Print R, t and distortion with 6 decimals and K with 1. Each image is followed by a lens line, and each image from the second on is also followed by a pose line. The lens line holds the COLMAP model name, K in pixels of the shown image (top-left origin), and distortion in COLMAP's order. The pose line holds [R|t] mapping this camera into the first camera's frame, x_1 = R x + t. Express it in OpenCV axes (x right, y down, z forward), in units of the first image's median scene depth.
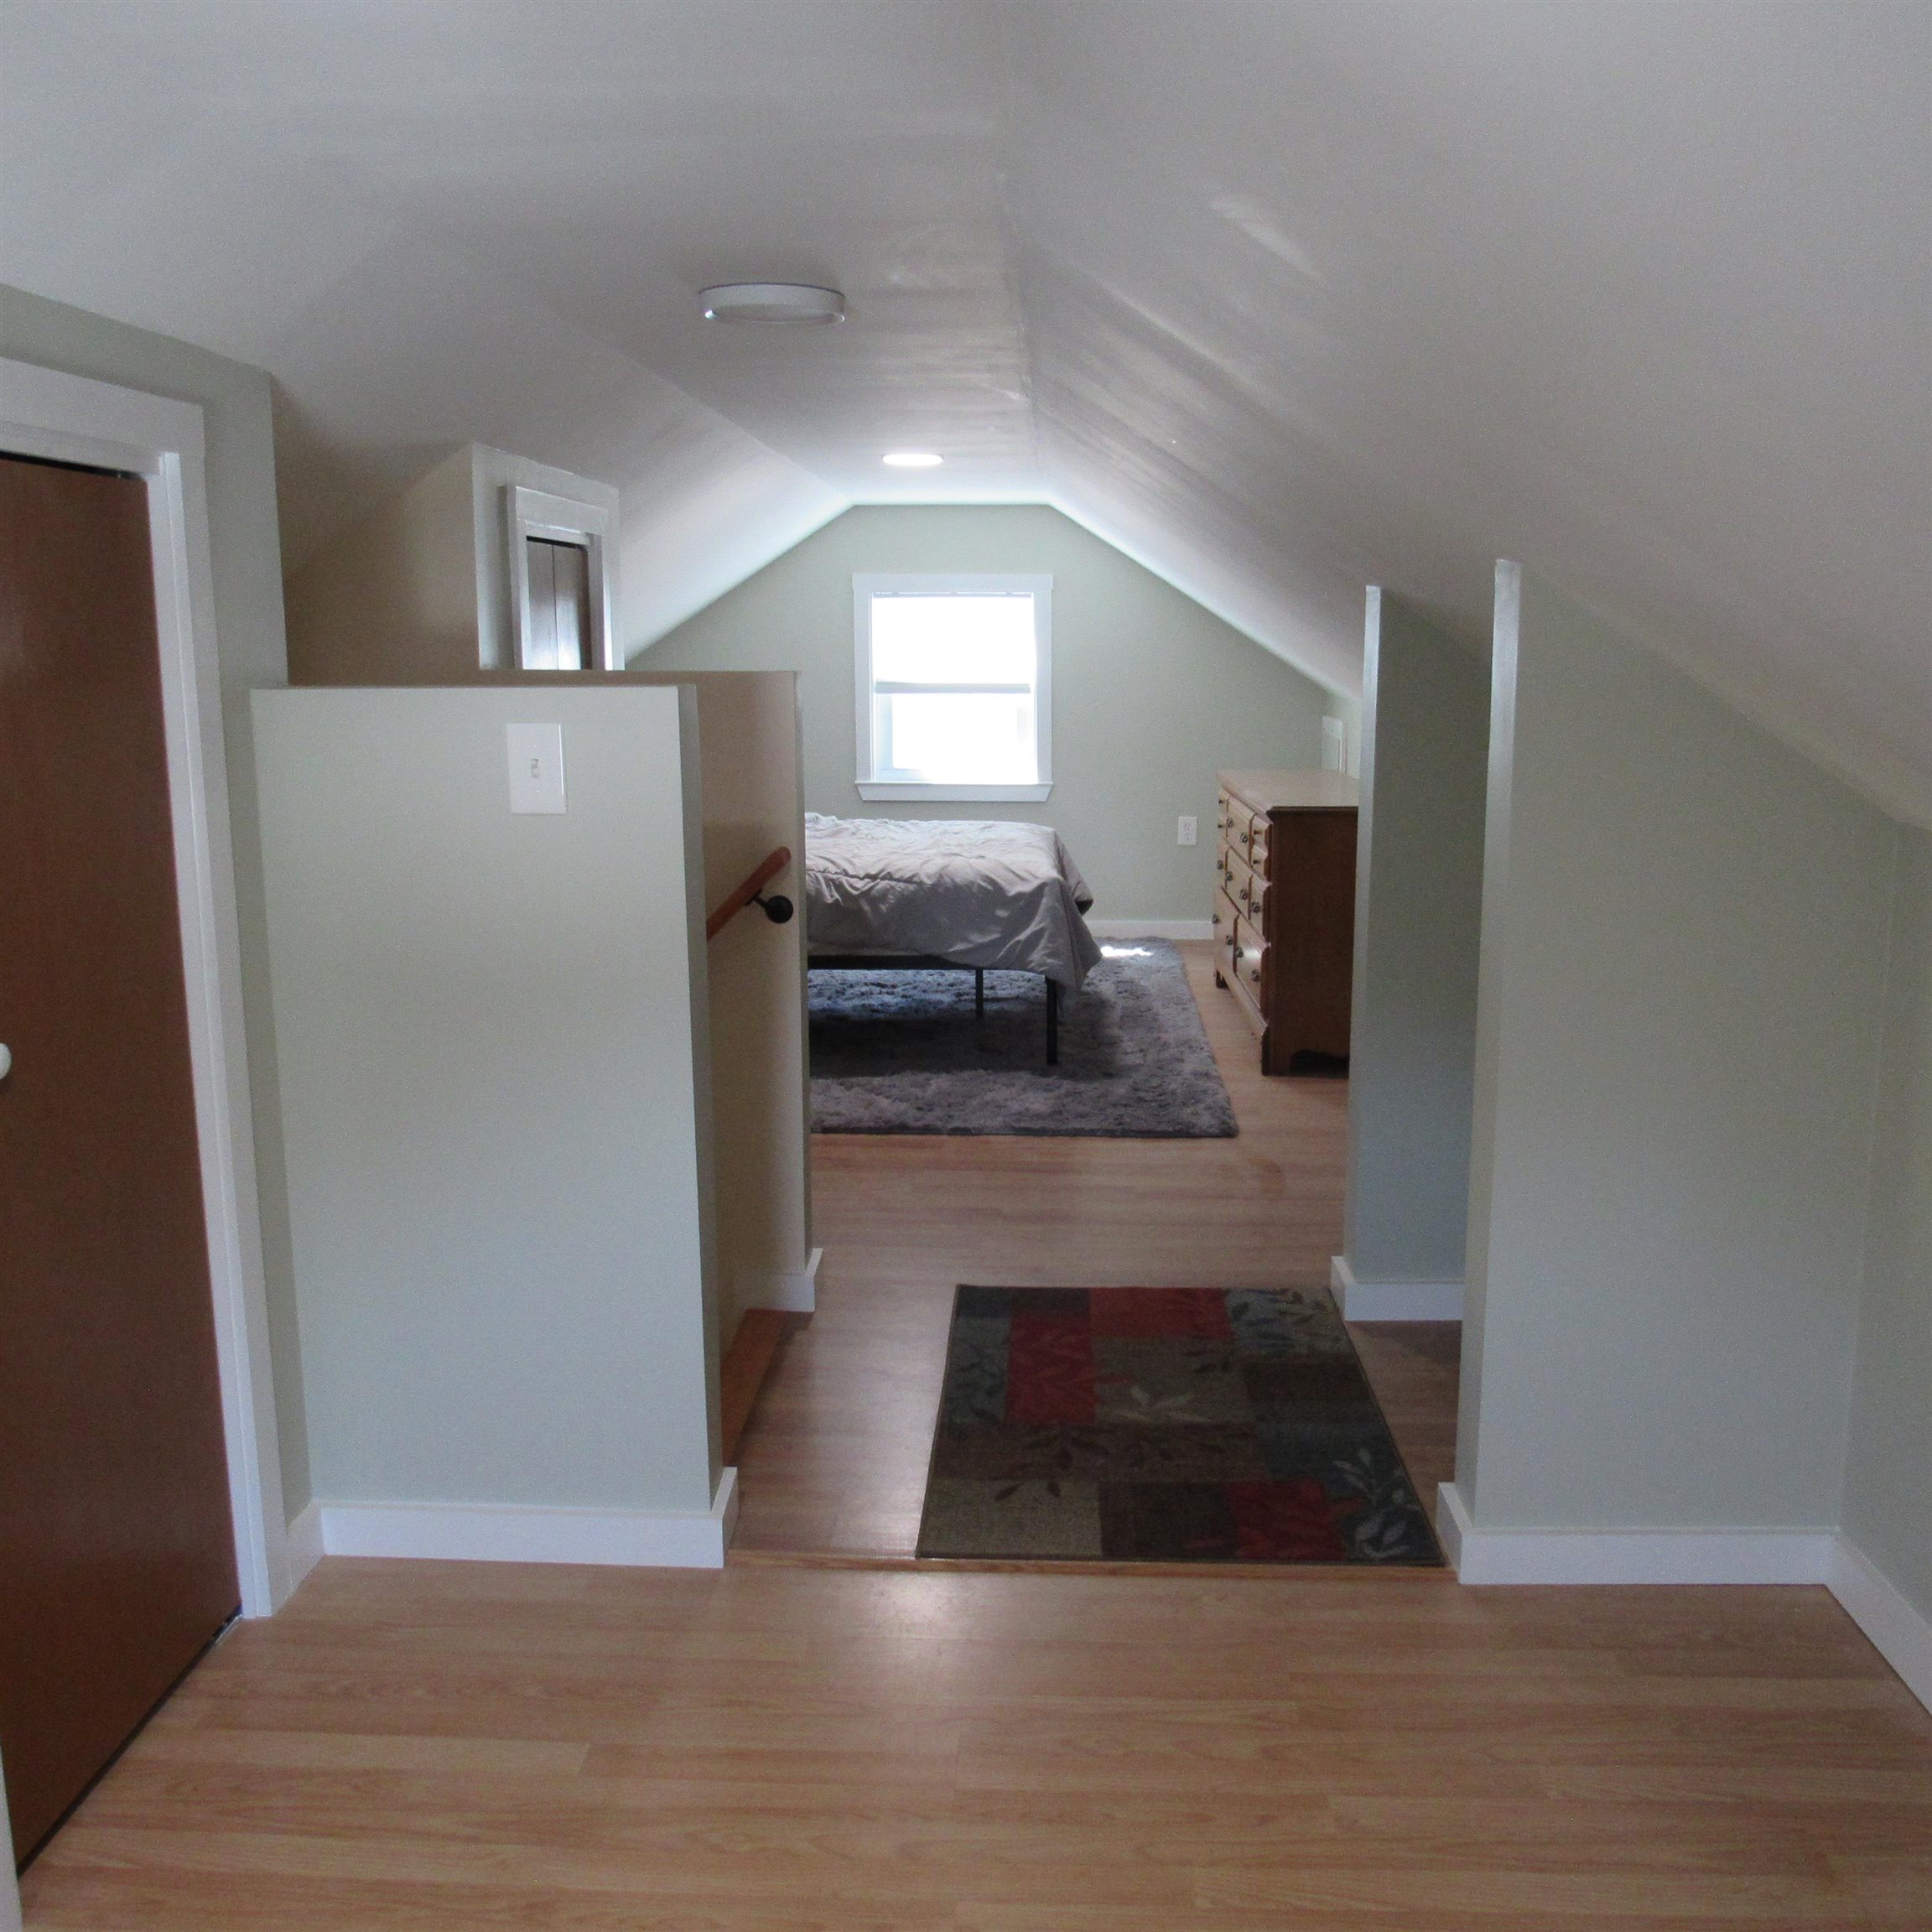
lens RADIAL K [[1837.4, 0, 964.5], [0, 1837.4, 964.2], [0, 0, 1]] dist [-0.021686, 0.000000]
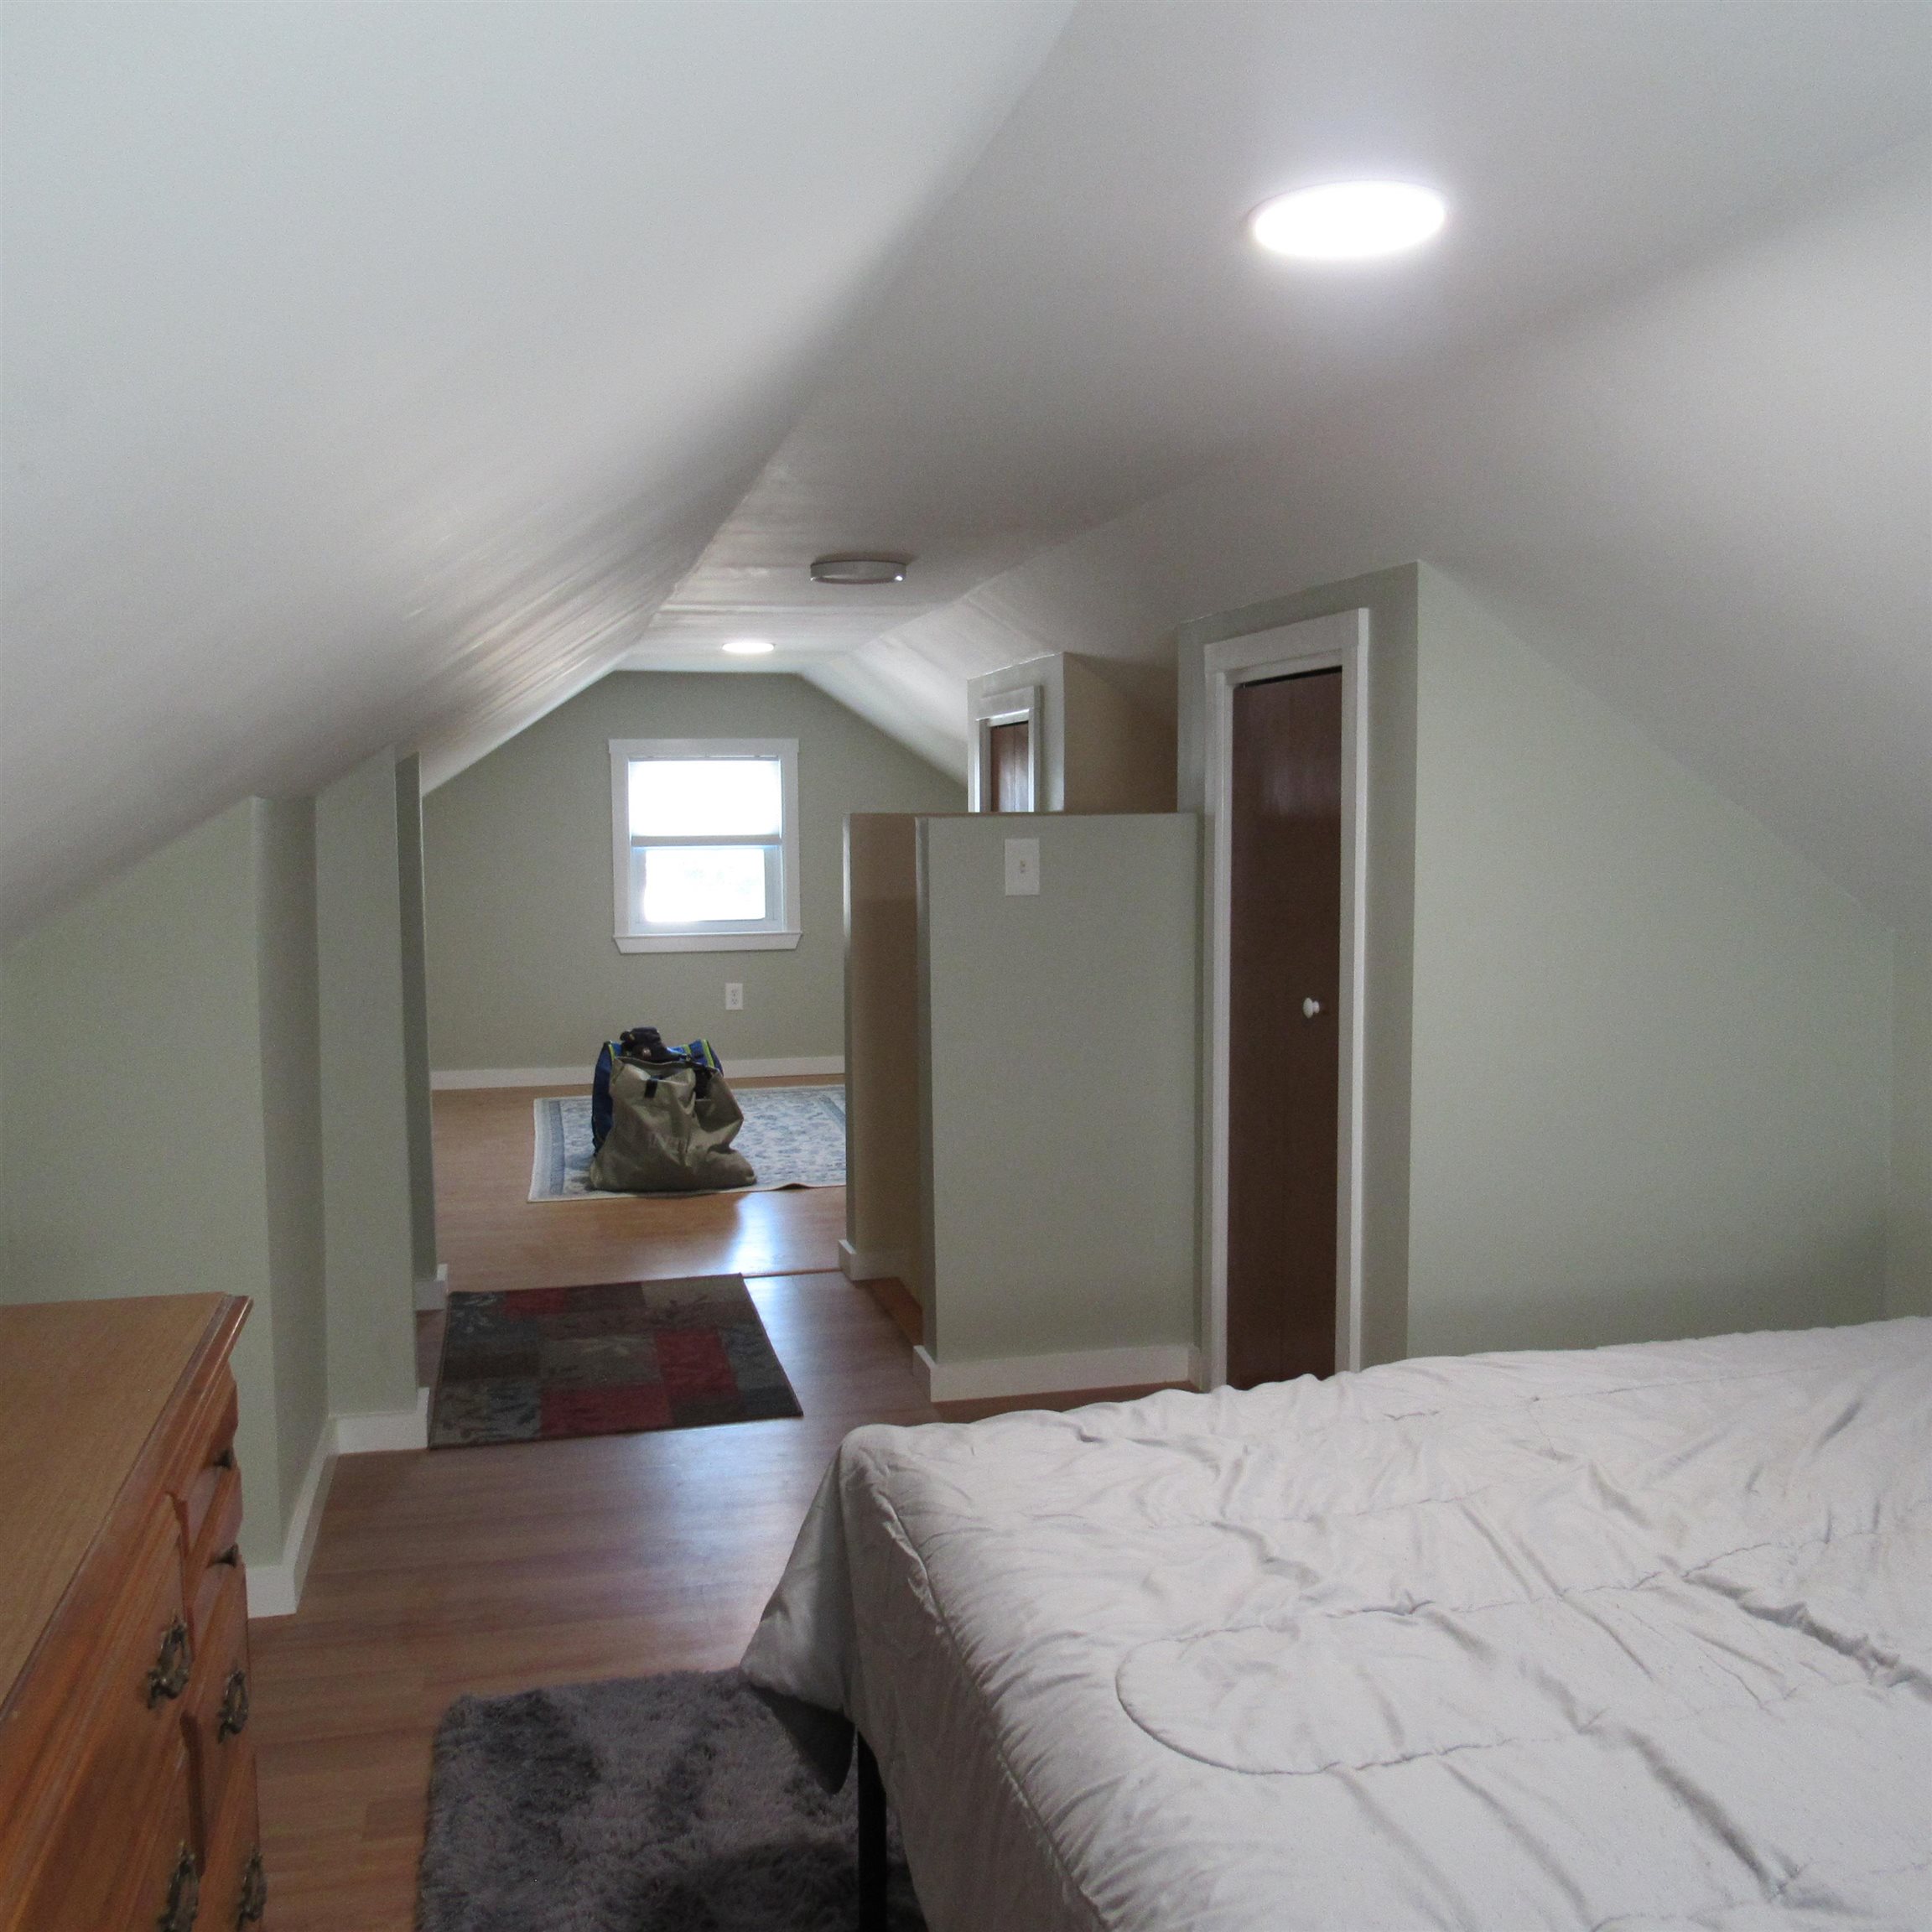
lens RADIAL K [[1837.4, 0, 964.2], [0, 1837.4, 965.7], [0, 0, 1]] dist [-0.021686, 0.000000]
pose [[-0.960120, 0.037462, -0.277068, 0.210782], [-0.040632, 0.961766, 0.270841, -0.398597], [0.276620, 0.271297, -0.921889, 2.178318]]
